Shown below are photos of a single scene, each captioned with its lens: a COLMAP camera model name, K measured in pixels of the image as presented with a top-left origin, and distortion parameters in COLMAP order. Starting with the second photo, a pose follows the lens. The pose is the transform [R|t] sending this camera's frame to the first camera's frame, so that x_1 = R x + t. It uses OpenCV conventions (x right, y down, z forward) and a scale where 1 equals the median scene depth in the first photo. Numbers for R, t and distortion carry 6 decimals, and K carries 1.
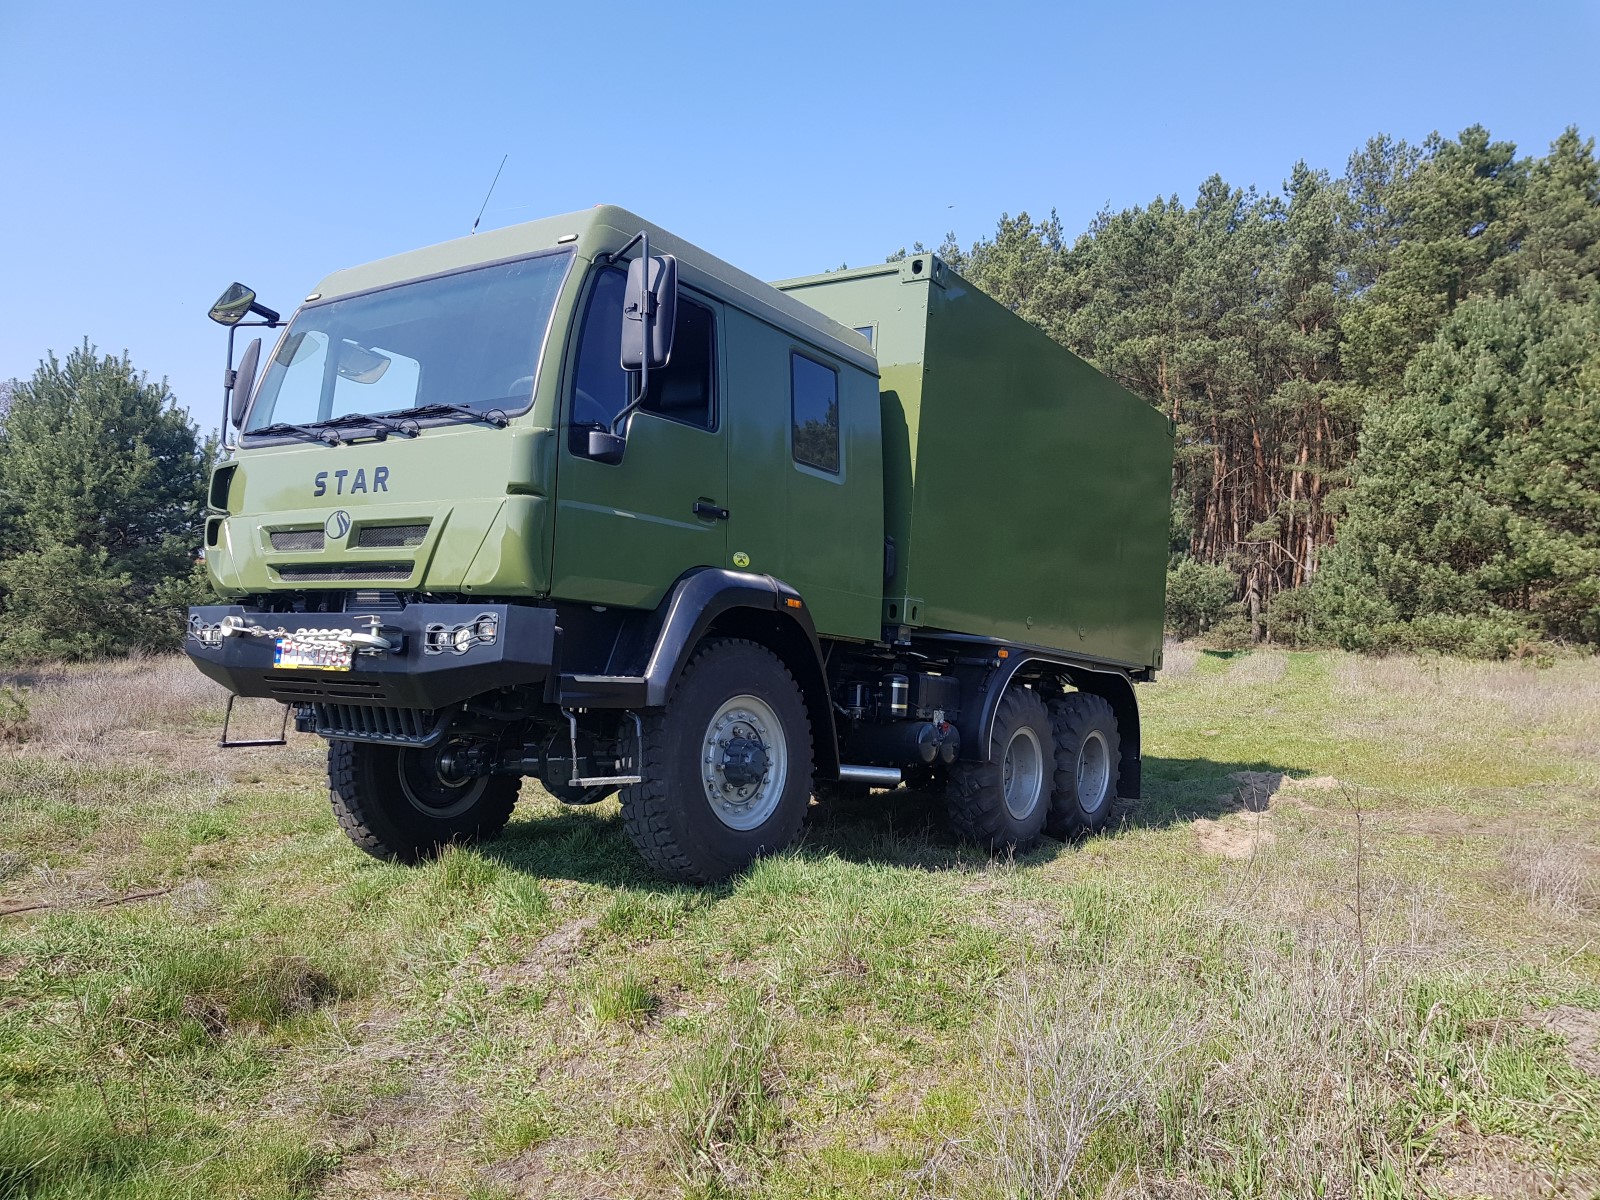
lens RADIAL K [[1256.2, 0, 851.3], [0, 1256.2, 622.6], [0, 0, 1]] dist [0.058398, -0.086490]
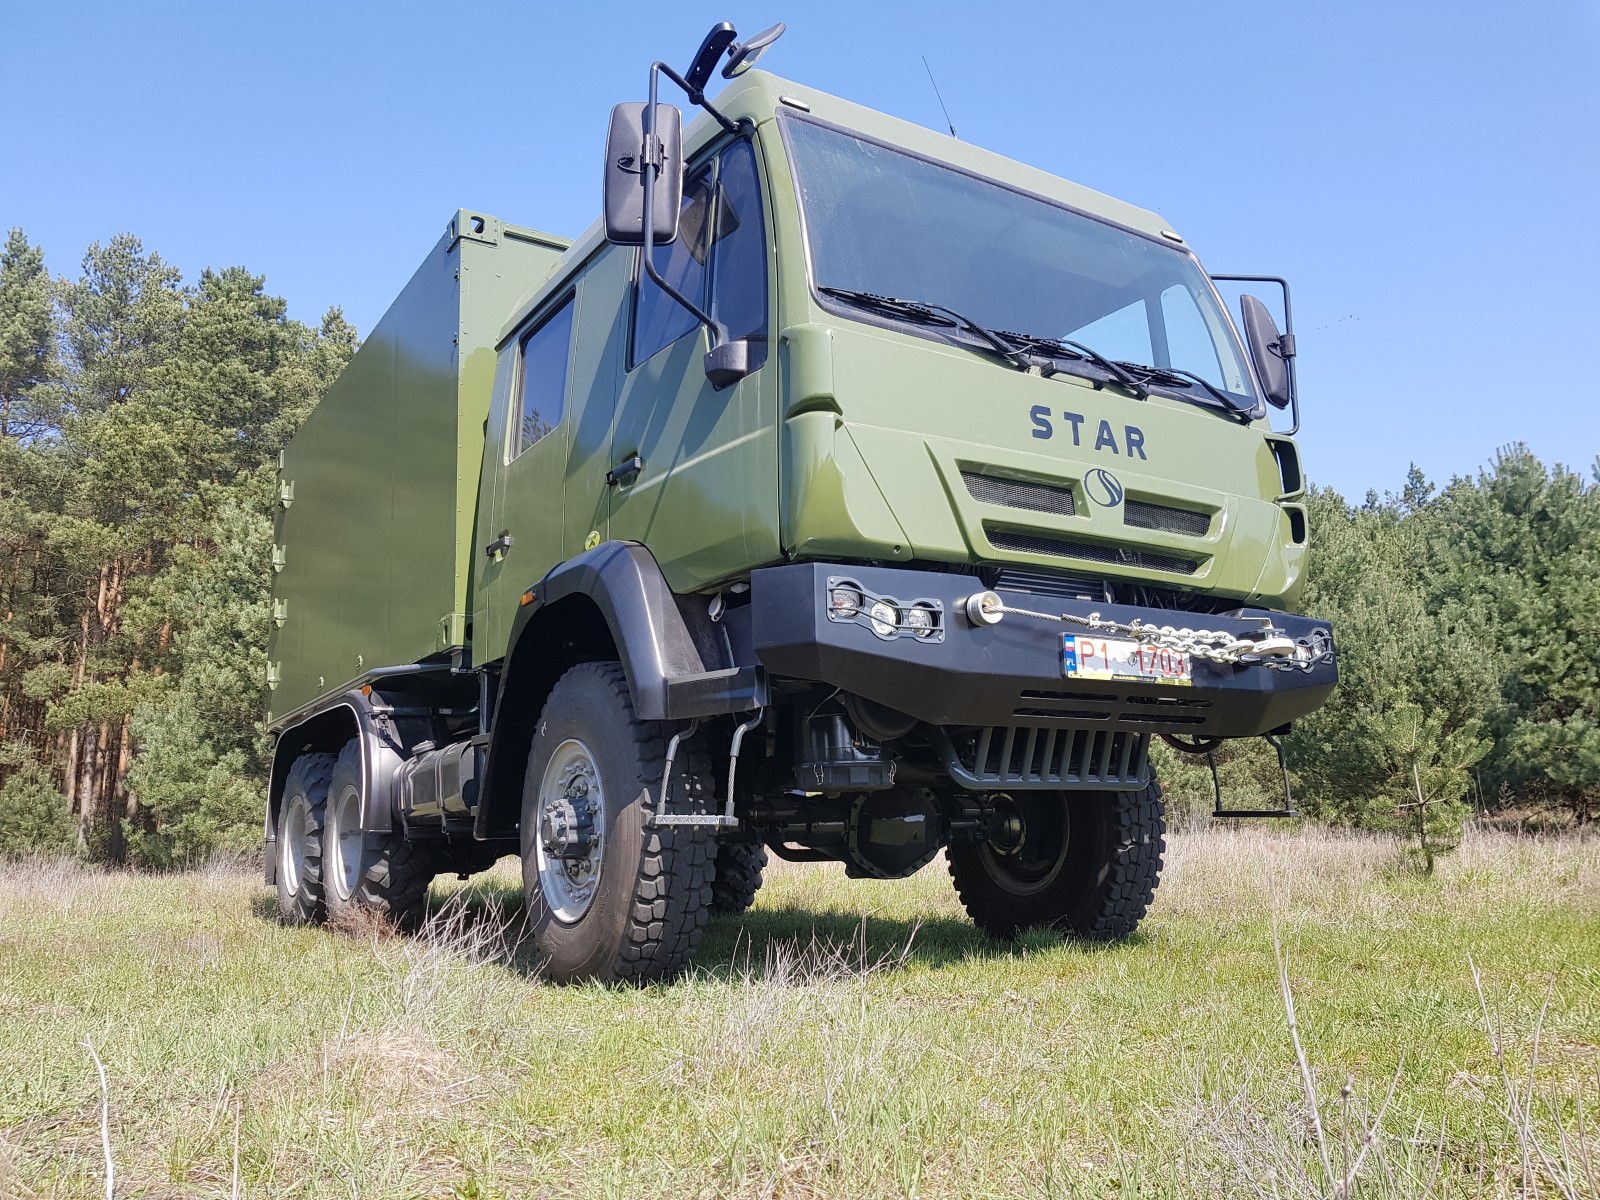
lens RADIAL K [[1256.2, 0, 807.9], [0, 1256.2, 603.0], [0, 0, 1]] dist [0.058398, -0.086490]
pose [[0.397421, 0.109215, 0.911114, -1.144270], [-0.018189, 0.993635, -0.111173, 0.074604], [-0.917456, 0.027610, 0.396878, 0.876490]]
